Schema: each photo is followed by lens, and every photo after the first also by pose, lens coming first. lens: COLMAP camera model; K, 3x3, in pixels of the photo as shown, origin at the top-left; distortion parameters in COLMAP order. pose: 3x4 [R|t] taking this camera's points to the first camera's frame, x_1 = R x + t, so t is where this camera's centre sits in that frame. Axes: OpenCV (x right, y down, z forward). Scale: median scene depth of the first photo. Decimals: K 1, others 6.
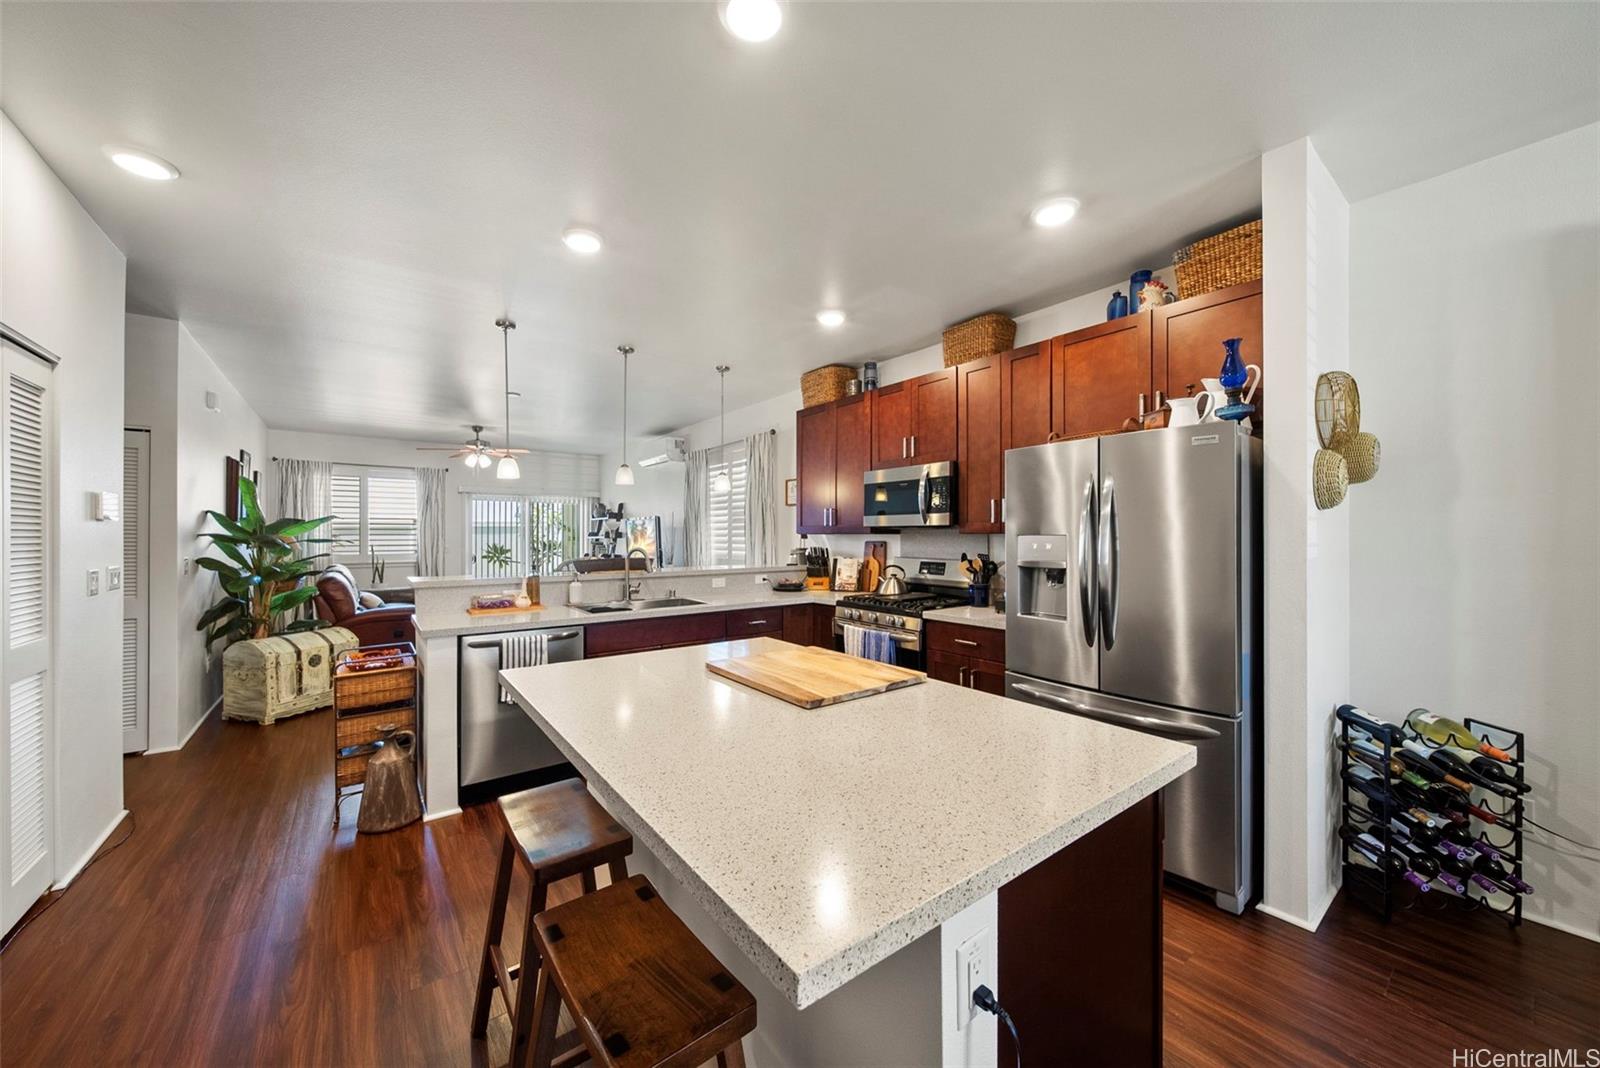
lens RADIAL K [[573.6, 0, 800.2], [0, 573.6, 531.5], [0, 0, 1]] dist [-0.001435, -0.000359]
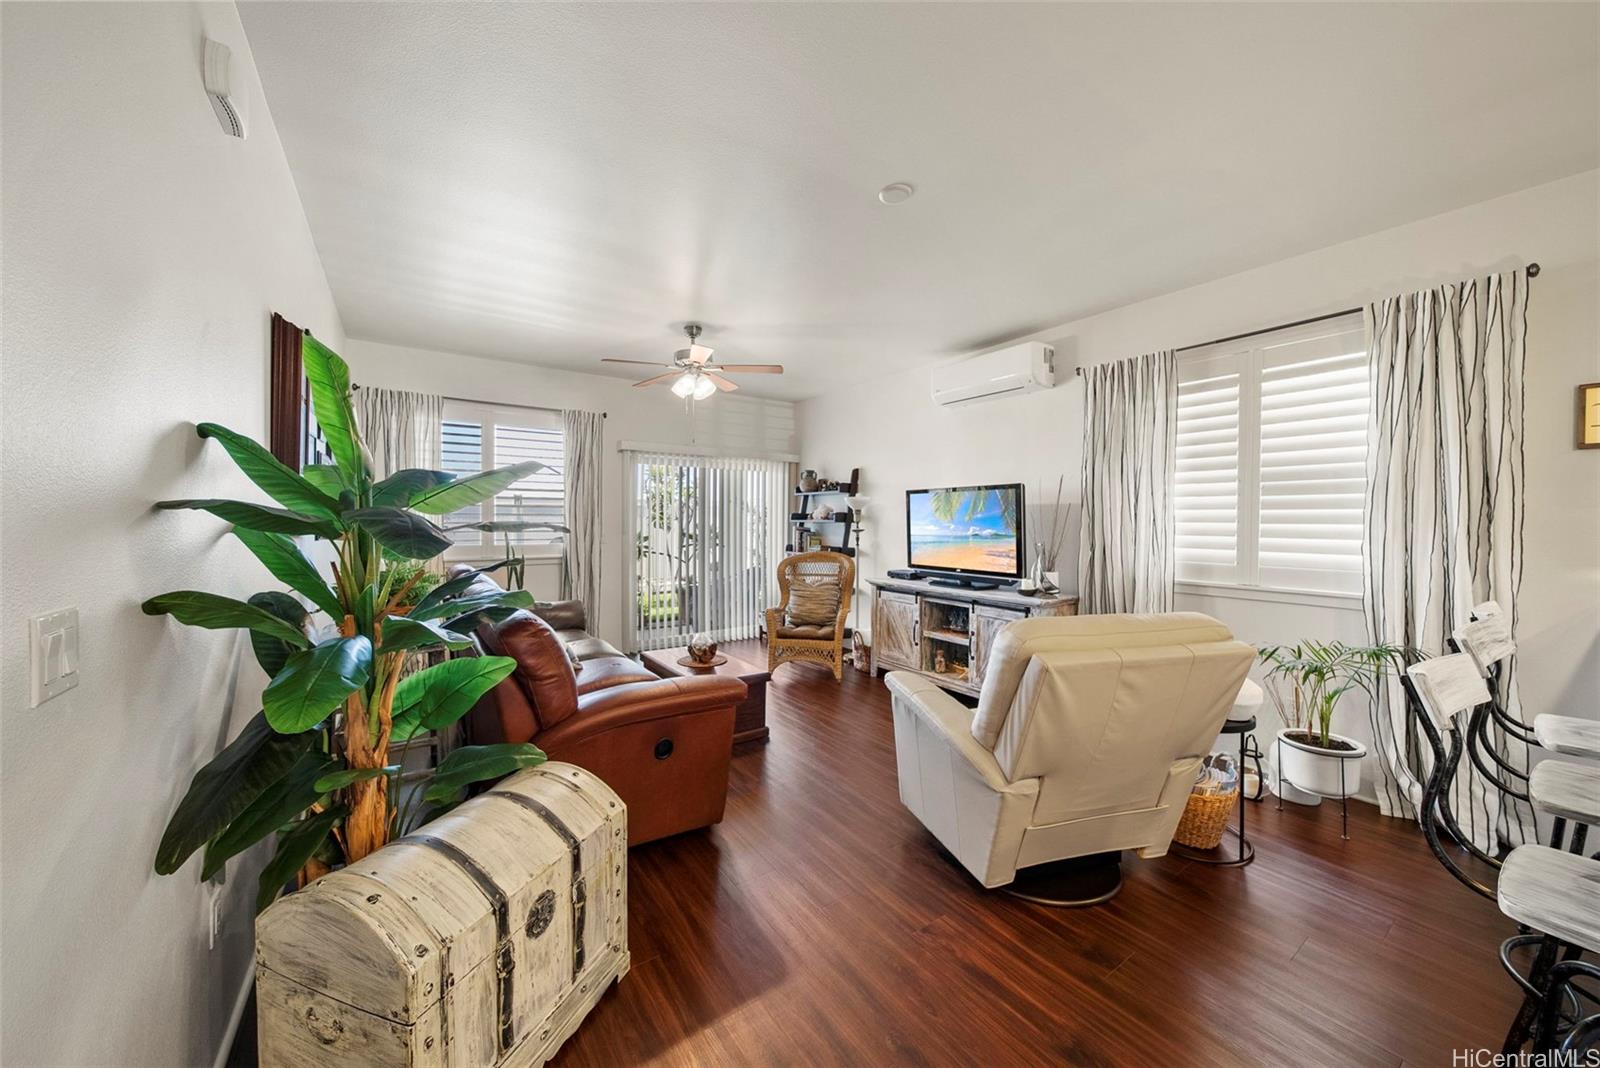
lens RADIAL K [[573.6, 0, 800.2], [0, 573.6, 521.6], [0, 0, 1]] dist [-0.001435, -0.000359]
pose [[0.998540, 0.006764, -0.053588, -0.671153], [-0.006181, 0.999920, 0.011046, 0.007846], [0.053659, -0.010699, 0.998502, 0.679429]]
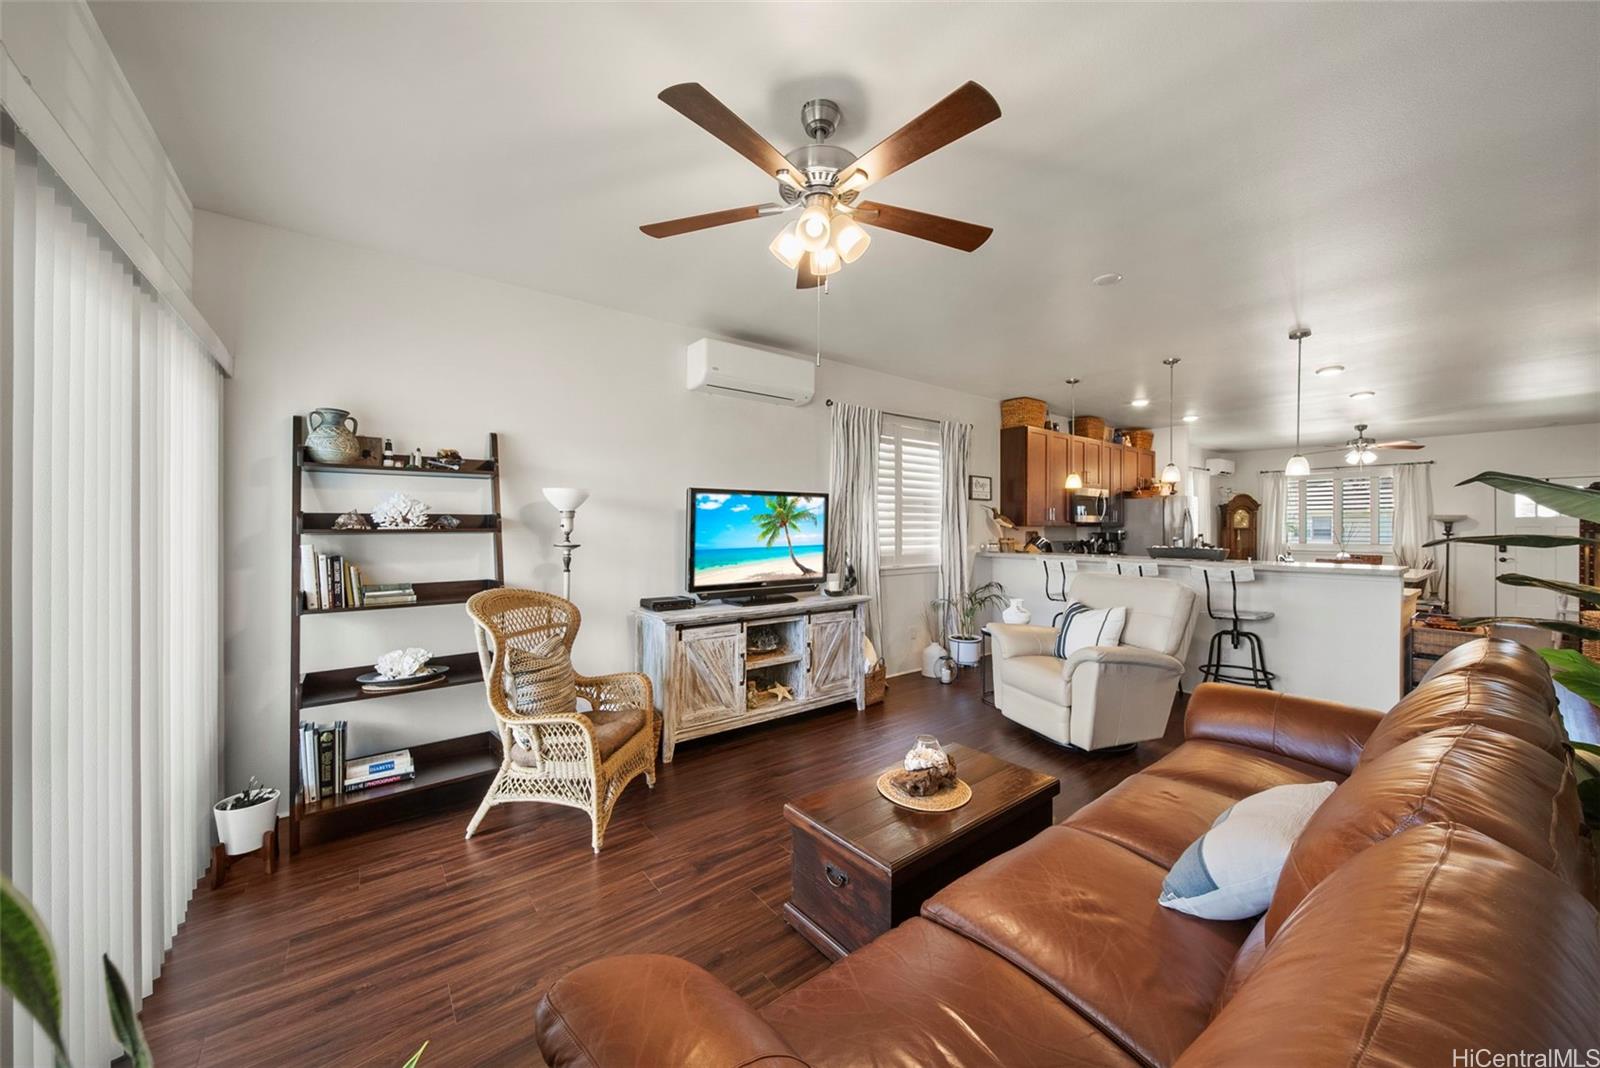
lens RADIAL K [[573.6, 0, 793.7], [0, 573.6, 525.7], [0, 0, 1]] dist [-0.001435, -0.000359]
pose [[-0.009546, 0.002996, 0.999950, -1.314340], [-0.010684, 0.999938, -0.003098, 0.013240], [-0.999897, -0.010713, -0.009513, 1.613971]]
